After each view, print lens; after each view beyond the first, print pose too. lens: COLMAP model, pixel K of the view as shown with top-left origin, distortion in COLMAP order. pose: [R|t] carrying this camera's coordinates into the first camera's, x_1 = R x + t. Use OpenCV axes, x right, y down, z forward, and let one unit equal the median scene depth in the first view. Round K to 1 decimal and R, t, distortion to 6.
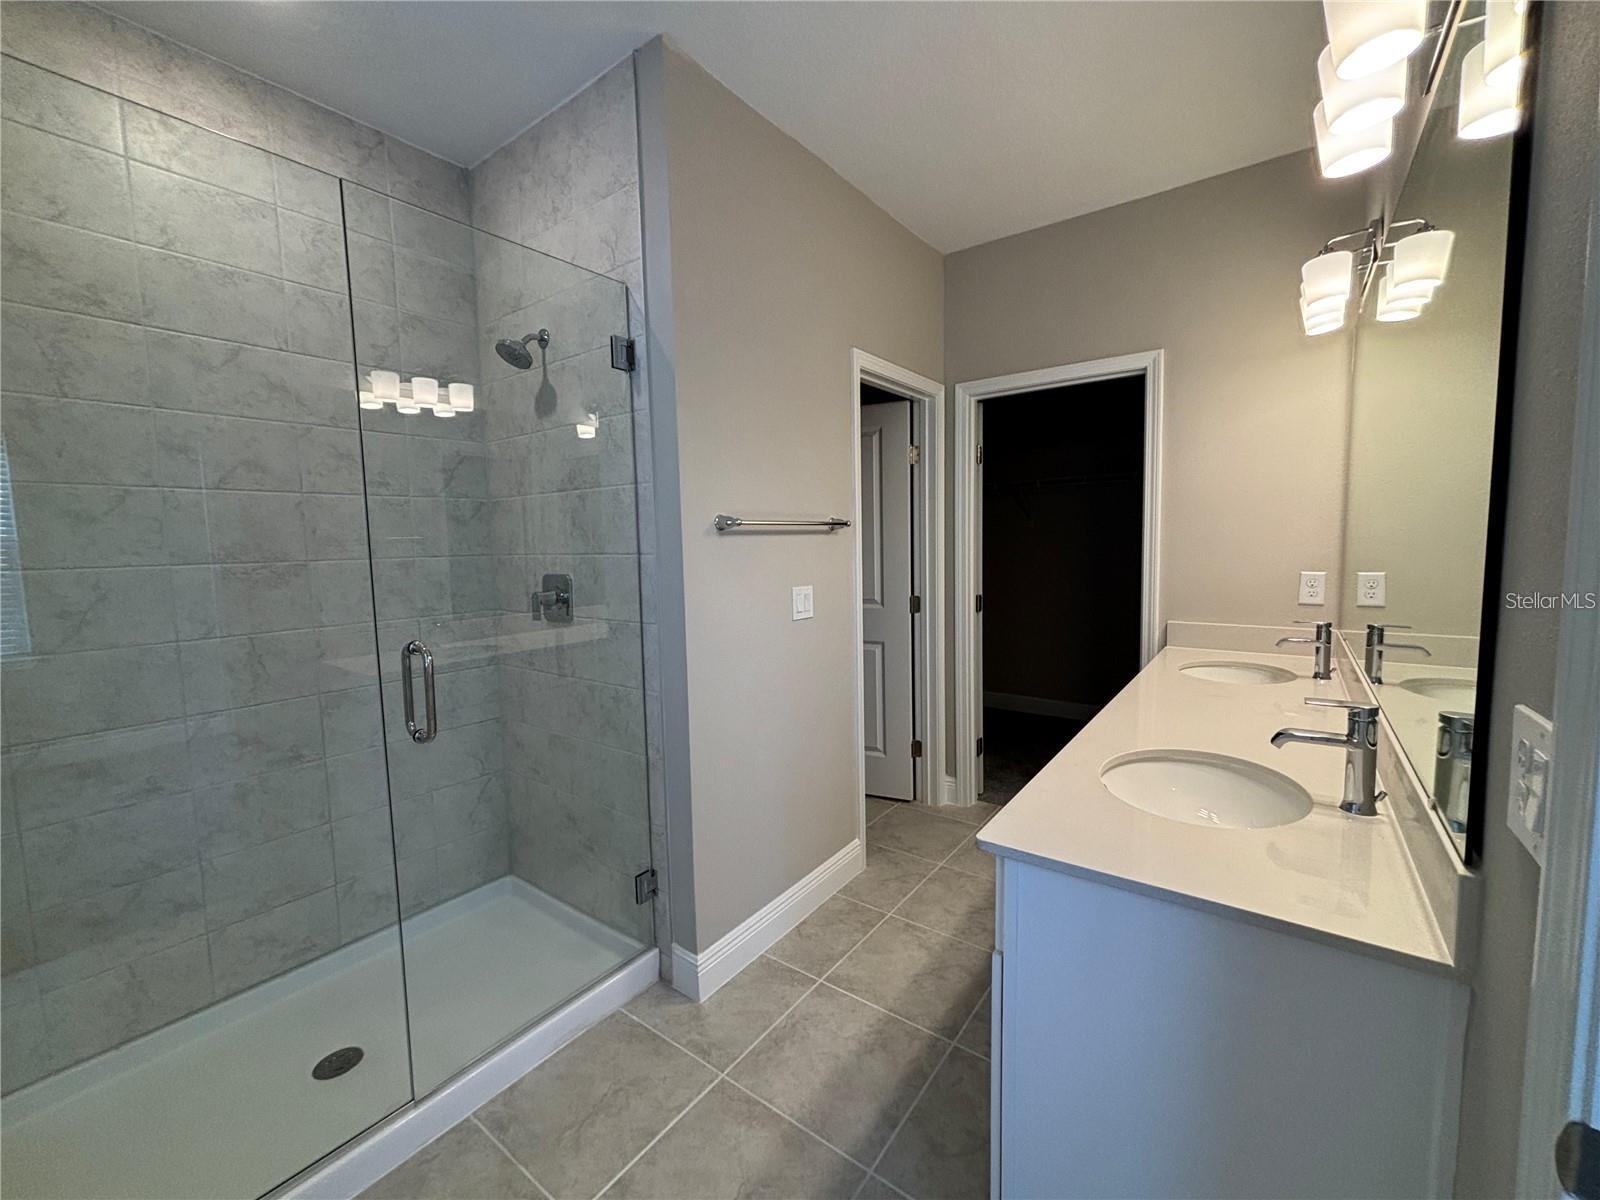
lens RADIAL K [[647.8, 0, 799.3], [0, 647.8, 604.8], [0, 0, 1]] dist [-0.000504, 0.000112]
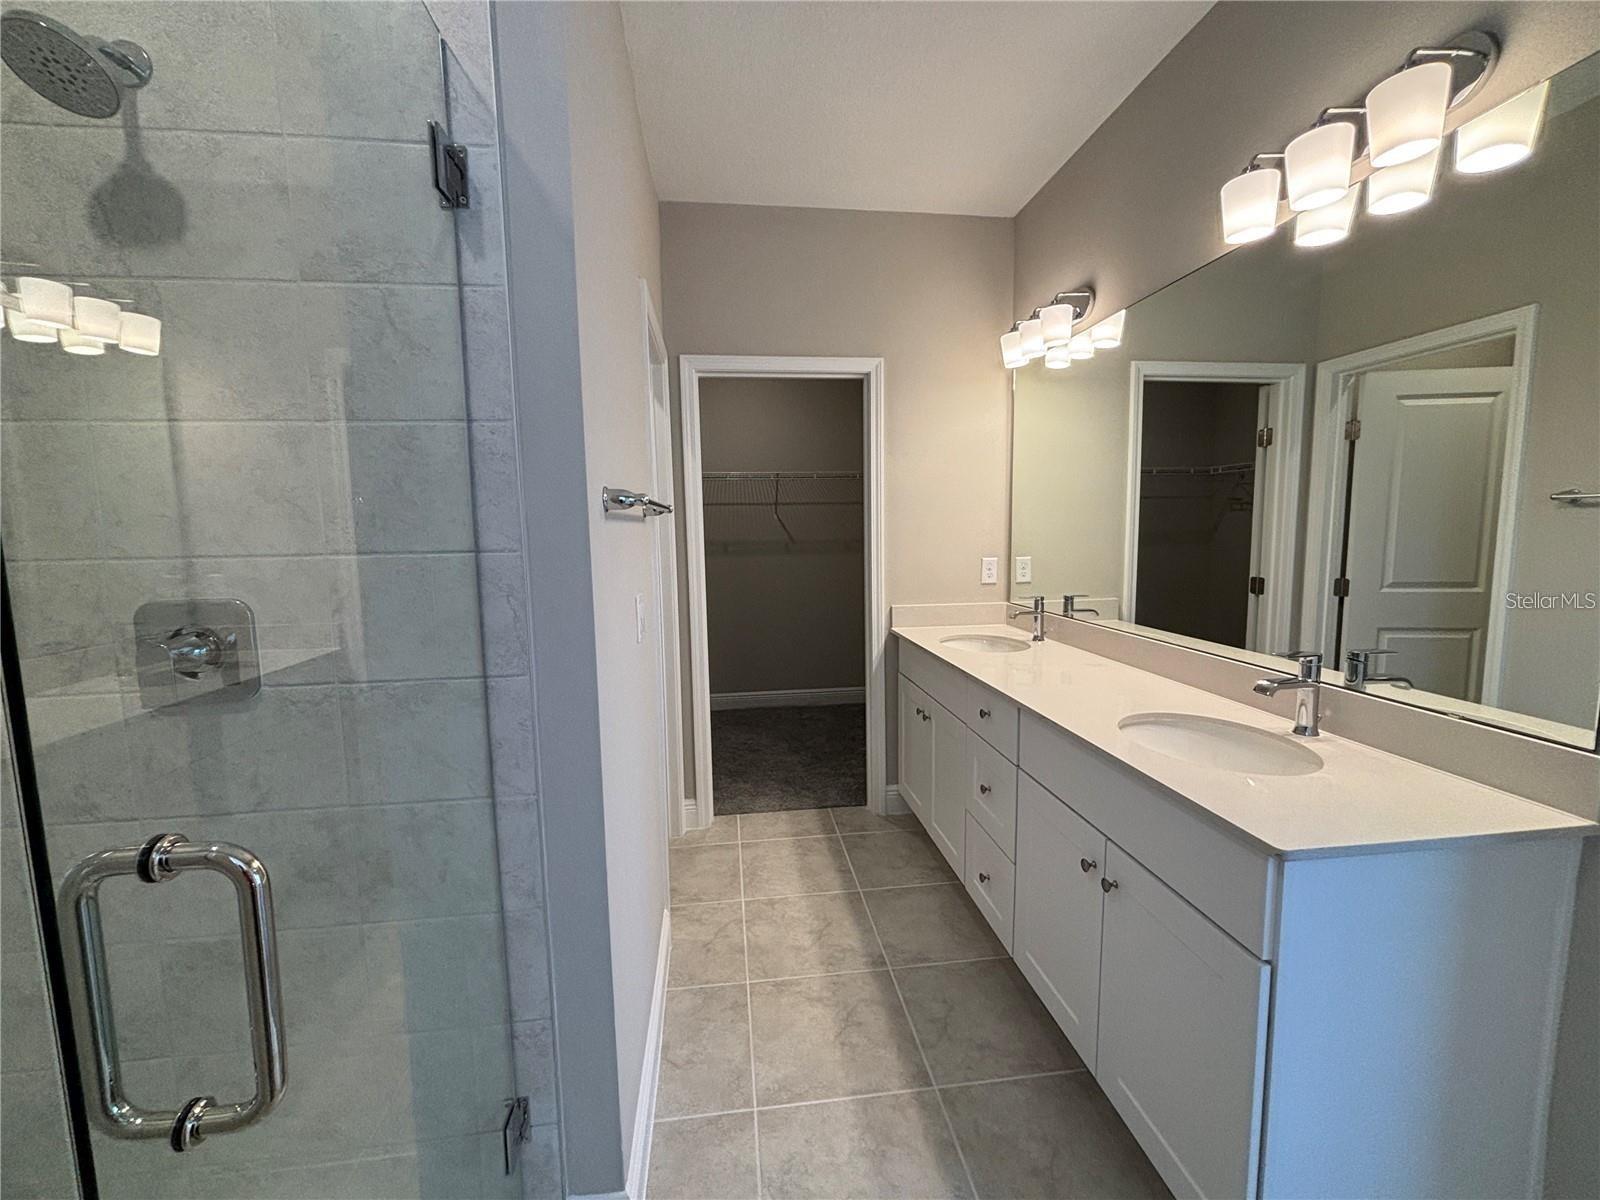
lens RADIAL K [[648.4, 0, 800.0], [0, 648.4, 600.0], [0, 0, 1]] dist [-0.028536, 0.012479]
pose [[0.722466, -0.068332, 0.688022, -0.419205], [0.070310, 0.997207, 0.025210, -0.031945], [-0.687822, 0.030161, 0.725252, 0.416518]]
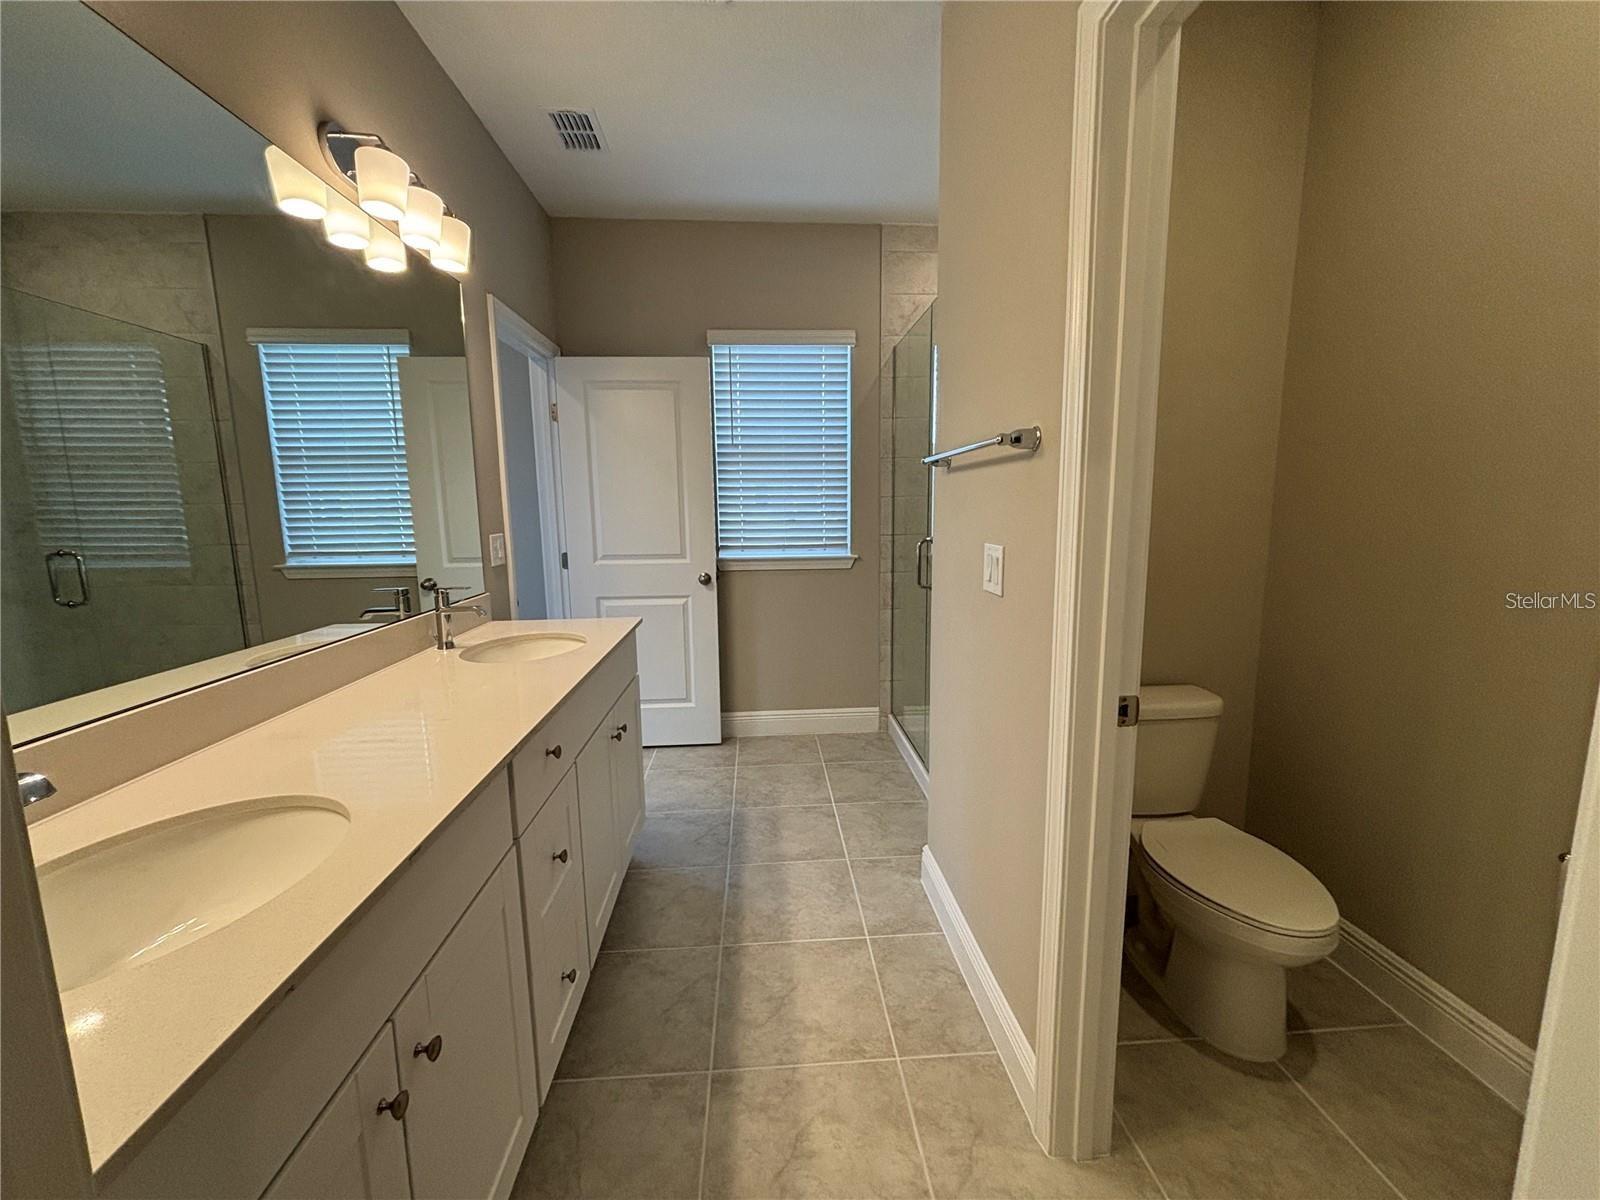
lens RADIAL K [[648.4, 0, 800.0], [0, 648.4, 600.0], [0, 0, 1]] dist [-0.028536, 0.012479]
pose [[-0.759206, 0.132318, -0.637259, 0.683065], [-0.024385, 0.972646, 0.231007, -0.138506], [0.650394, 0.190922, -0.735212, 1.605425]]
